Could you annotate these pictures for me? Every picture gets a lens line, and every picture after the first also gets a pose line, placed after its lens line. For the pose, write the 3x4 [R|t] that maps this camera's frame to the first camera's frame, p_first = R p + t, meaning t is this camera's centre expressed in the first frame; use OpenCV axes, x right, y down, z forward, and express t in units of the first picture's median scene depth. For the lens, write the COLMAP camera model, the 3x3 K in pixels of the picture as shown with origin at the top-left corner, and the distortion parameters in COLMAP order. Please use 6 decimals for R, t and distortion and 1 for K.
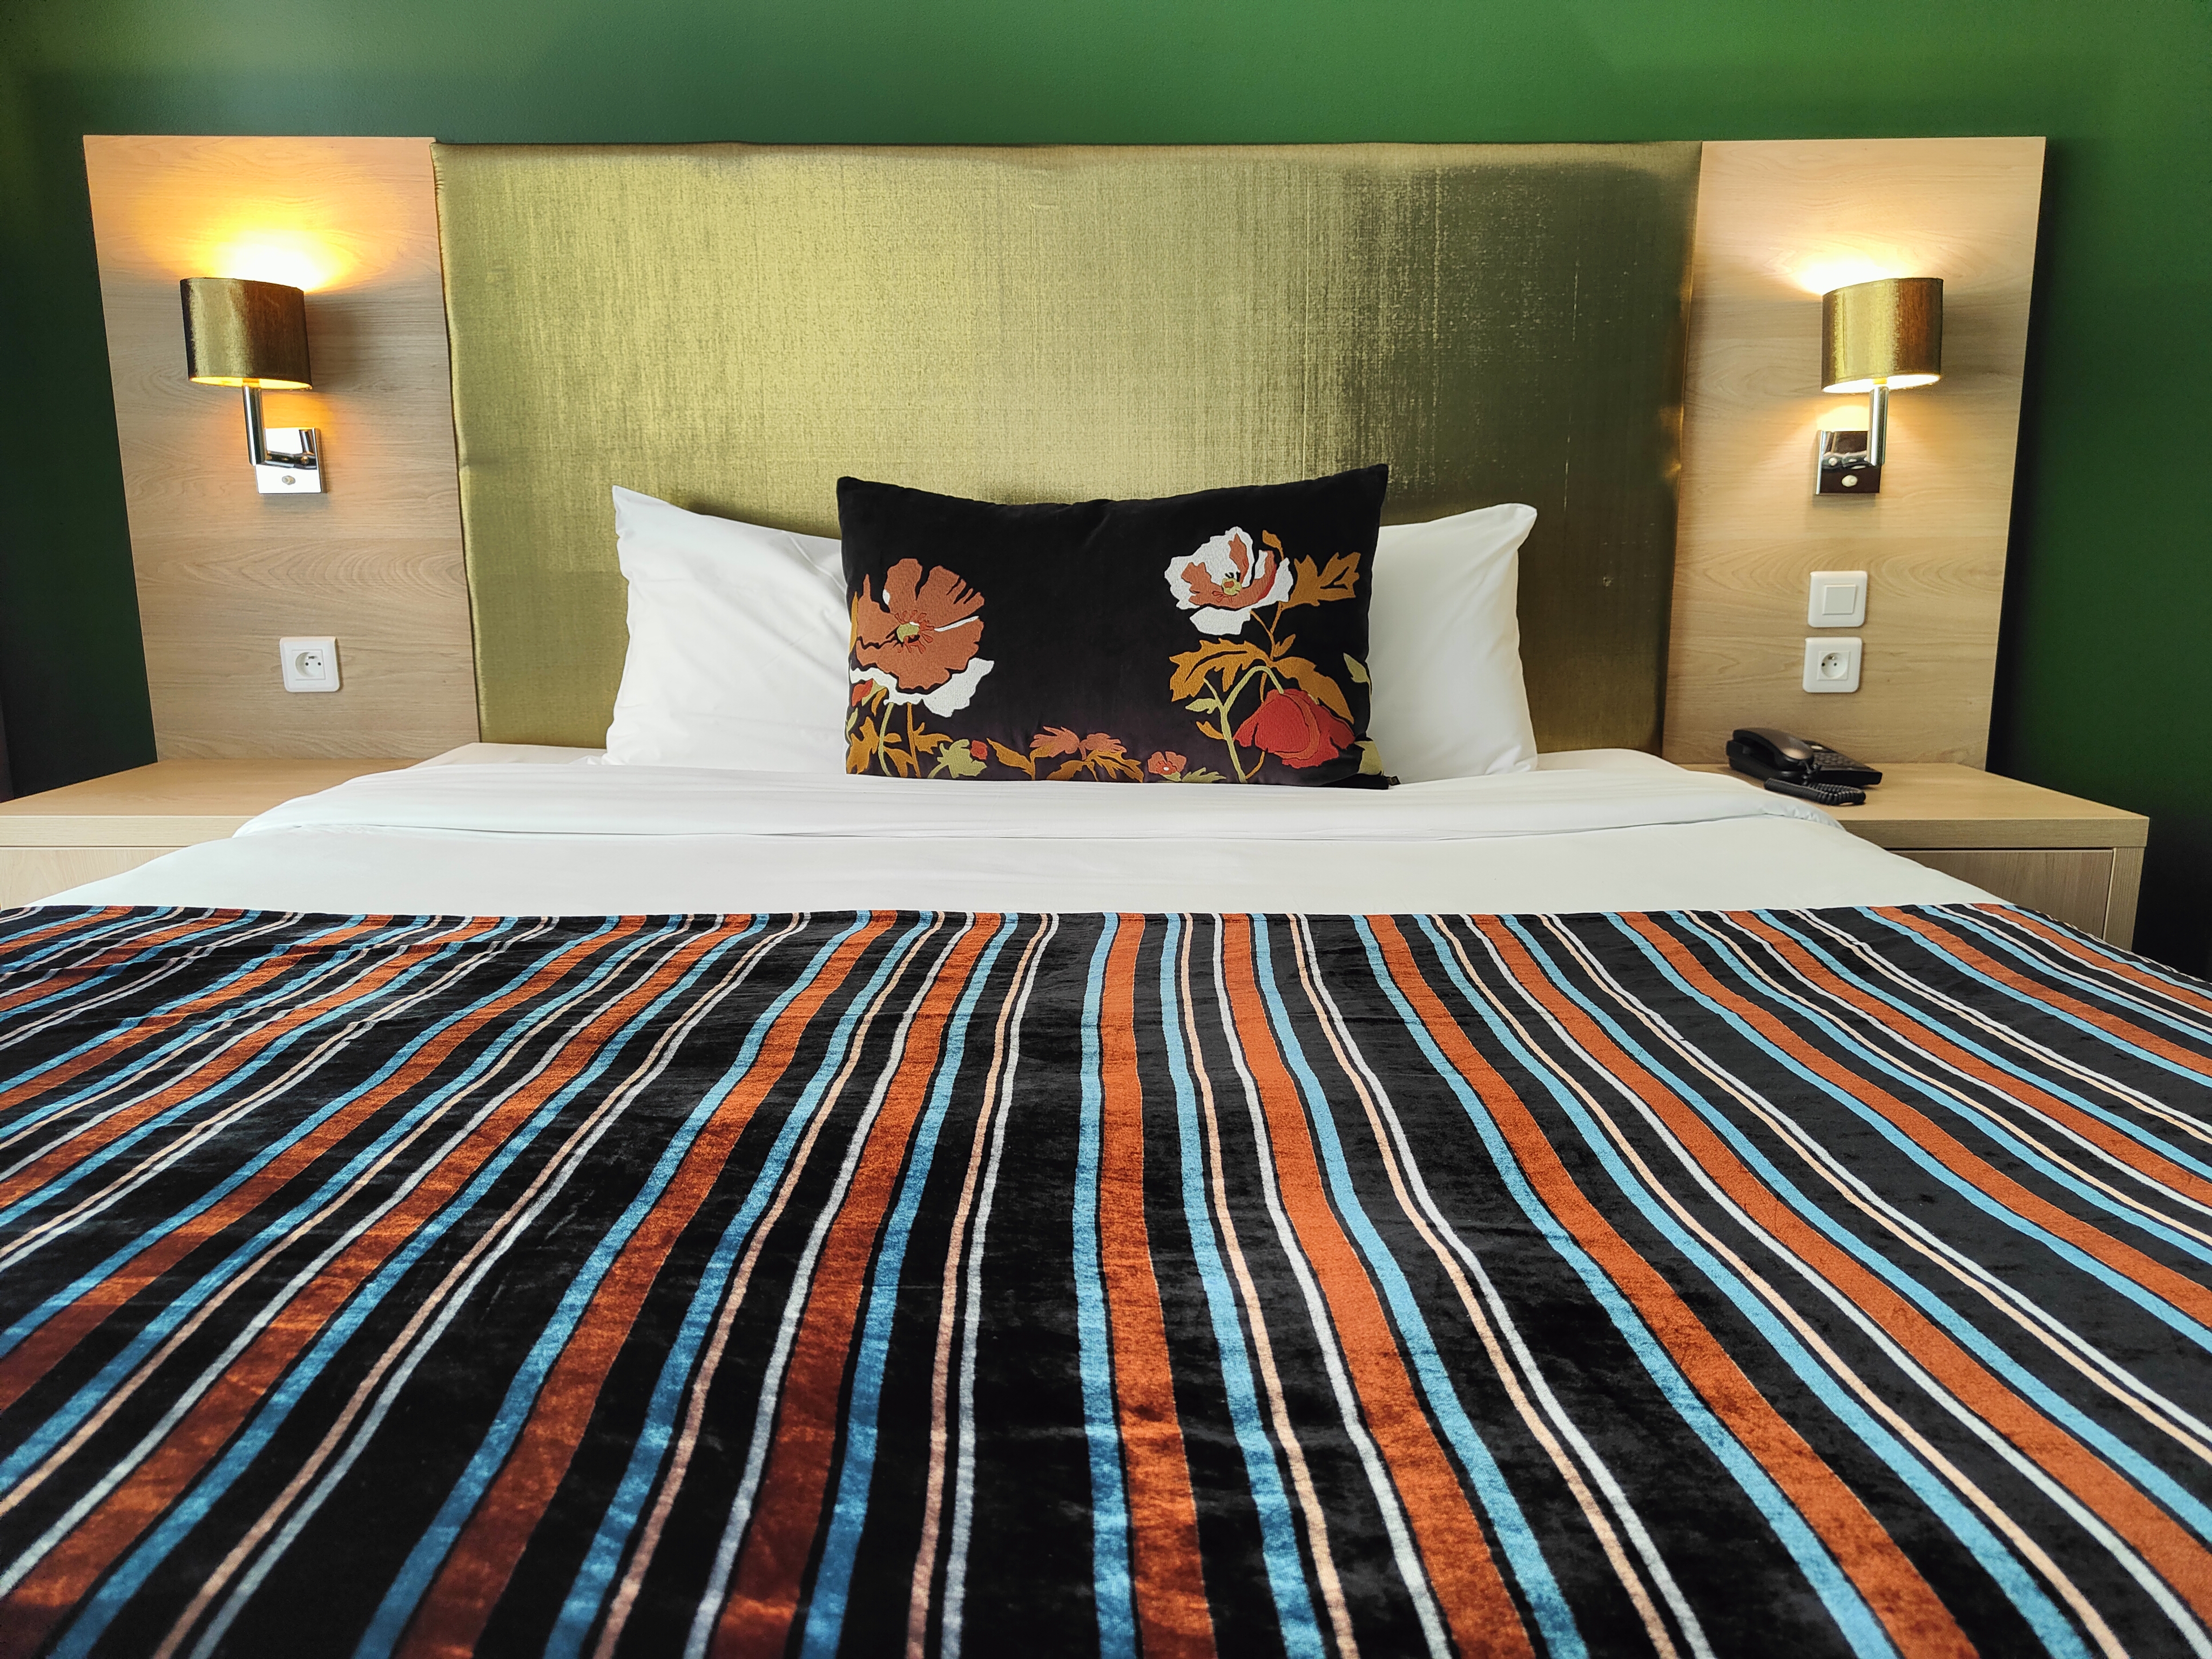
lens RADIAL K [[1538.8, 0, 1118.7], [0, 1538.8, 830.1], [0, 0, 1]] dist [0.029831, -0.025175]
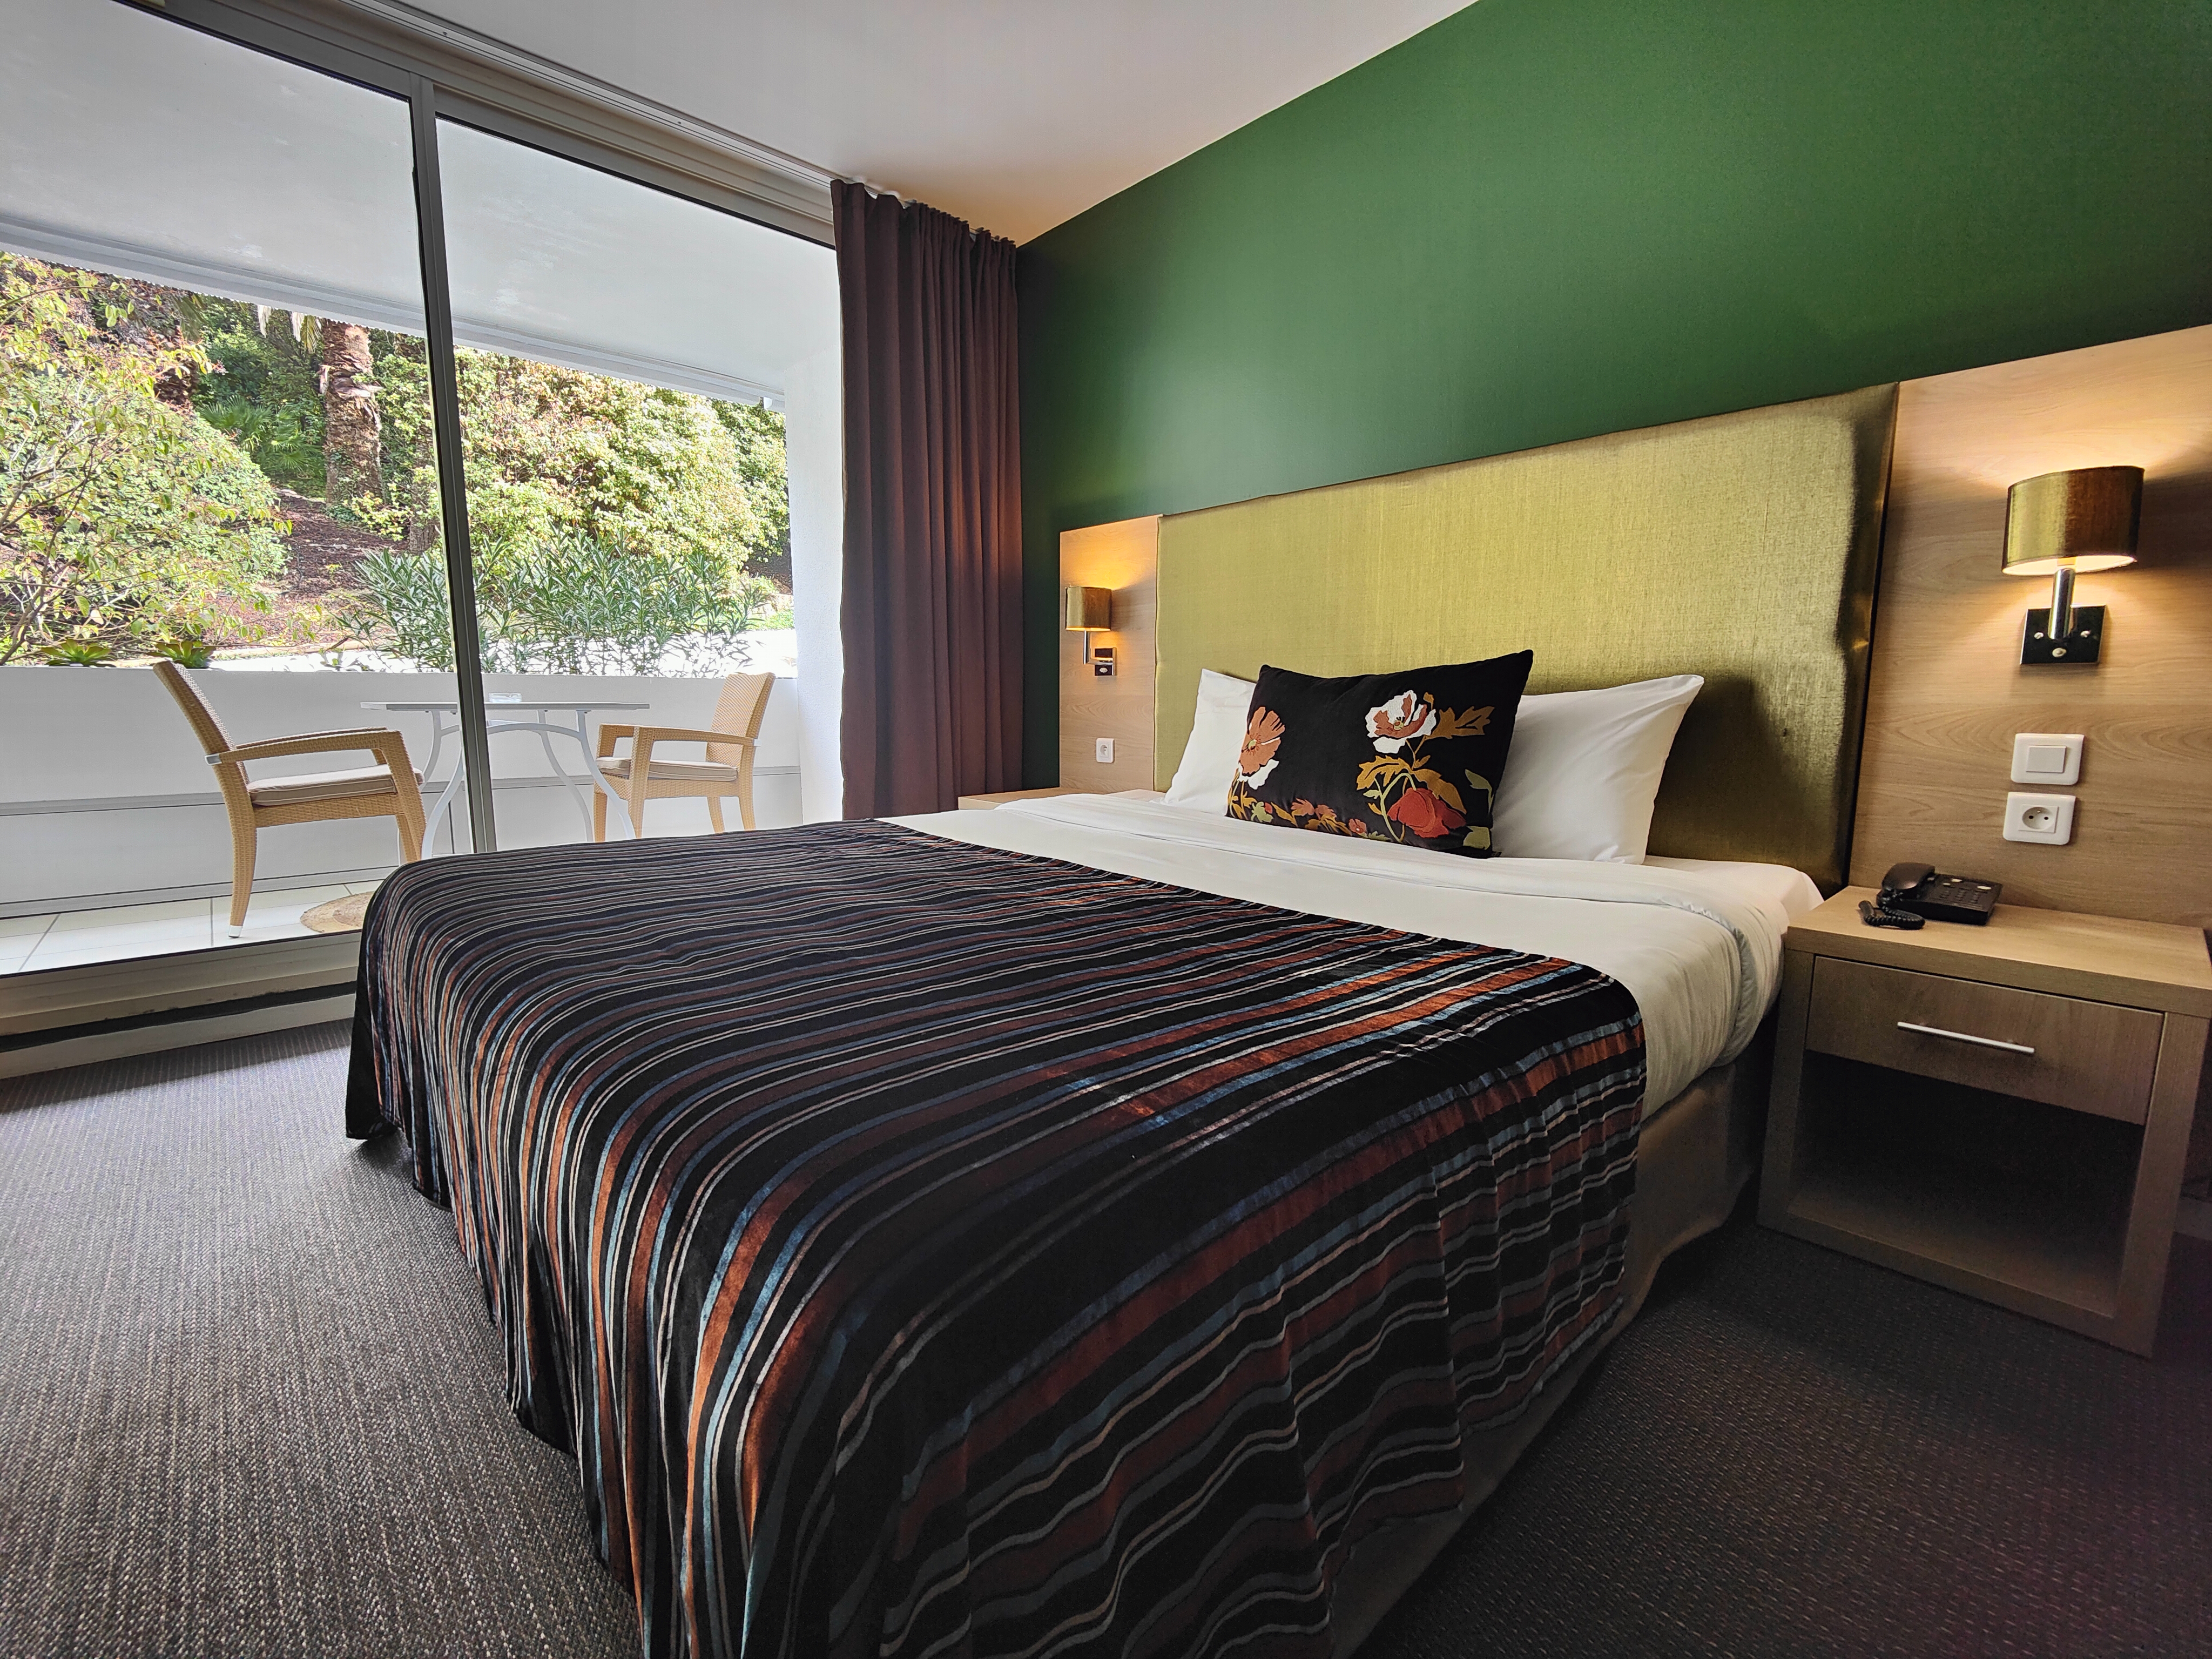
lens RADIAL K [[963.2, 0, 1119.4], [0, 963.2, 833.3], [0, 0, 1]] dist [0.008236, -0.003409]
pose [[0.680737, 0.111227, -0.724034, 0.625921], [-0.146605, 0.989094, 0.014107, -0.012059], [0.717707, 0.096544, 0.689620, 0.070345]]
